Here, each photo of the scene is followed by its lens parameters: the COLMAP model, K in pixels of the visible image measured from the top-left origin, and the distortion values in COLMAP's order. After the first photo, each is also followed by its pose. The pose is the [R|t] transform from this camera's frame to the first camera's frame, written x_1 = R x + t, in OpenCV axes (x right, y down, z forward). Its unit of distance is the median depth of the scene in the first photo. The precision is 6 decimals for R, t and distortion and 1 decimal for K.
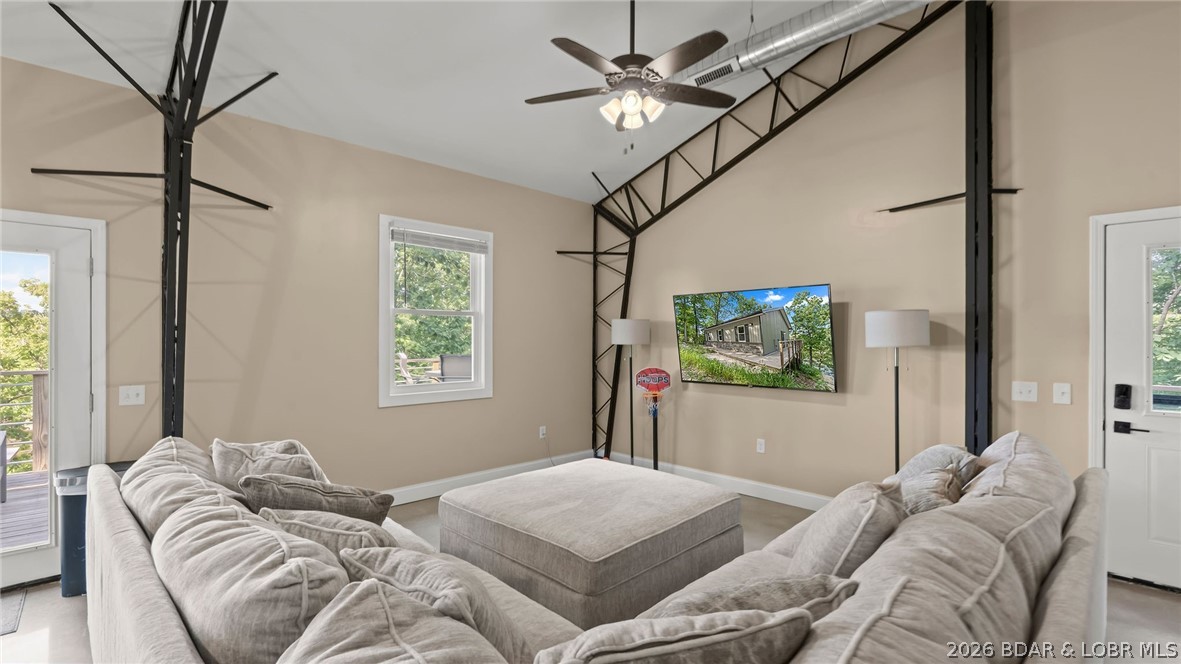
lens RADIAL K [[531.4, 0, 590.5], [0, 531.4, 334.9], [0, 0, 1]] dist [-0.010846, 0.004065]
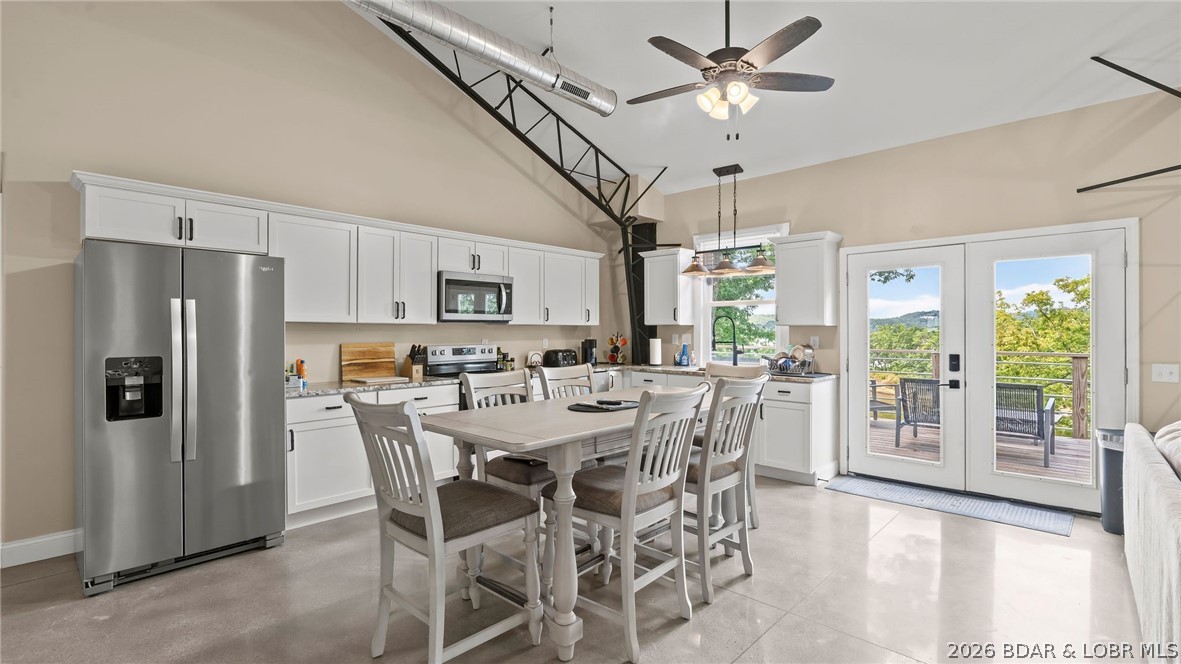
lens RADIAL K [[531.4, 0, 588.7], [0, 531.4, 332.6], [0, 0, 1]] dist [-0.010846, 0.004065]
pose [[0.025489, 0.002230, -0.999673, 0.127462], [0.005153, 0.999984, 0.002362, 0.015861], [0.999662, -0.005212, 0.025477, -0.145226]]
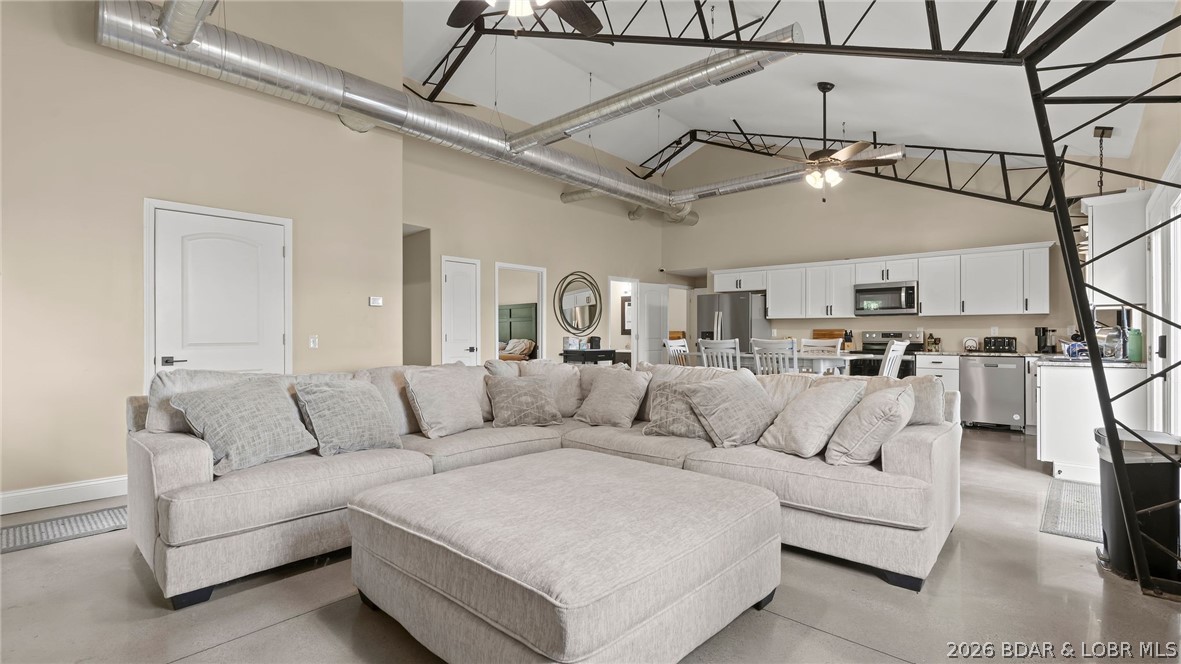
lens RADIAL K [[531.4, 0, 588.5], [0, 531.4, 334.0], [0, 0, 1]] dist [-0.010846, 0.004065]
pose [[-0.999156, -0.002754, -0.040985, -0.000213], [-0.002527, 0.999981, -0.005610, 0.063984], [0.041000, -0.005502, -0.999144, 1.205263]]
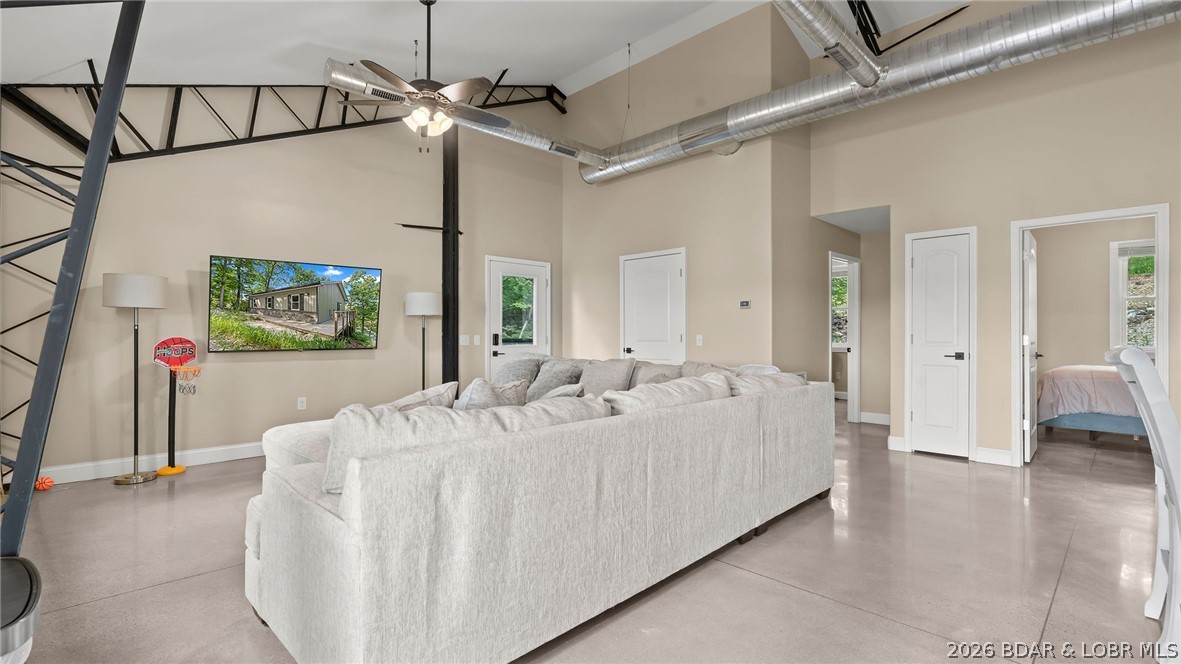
lens RADIAL K [[531.4, 0, 591.1], [0, 531.4, 328.0], [0, 0, 1]] dist [-0.010846, 0.004065]
pose [[0.001266, 0.011365, 0.999935, -0.809325], [-0.006018, 0.999917, -0.011357, 0.060278], [-0.999981, -0.006004, 0.001334, 0.403805]]
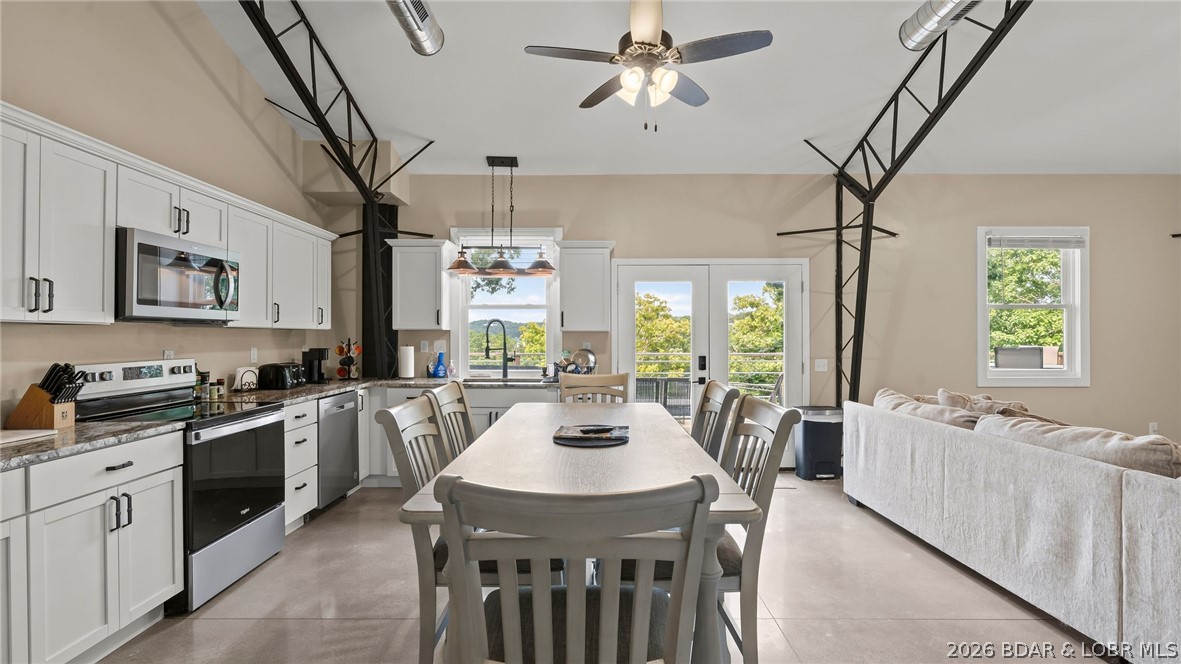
lens RADIAL K [[531.4, 0, 588.4], [0, 531.4, 333.5], [0, 0, 1]] dist [-0.010846, 0.004065]
pose [[0.703936, -0.005410, -0.710243, -0.159676], [0.004714, 0.999985, -0.002945, 0.013822], [0.710248, -0.001274, 0.703950, -0.445990]]
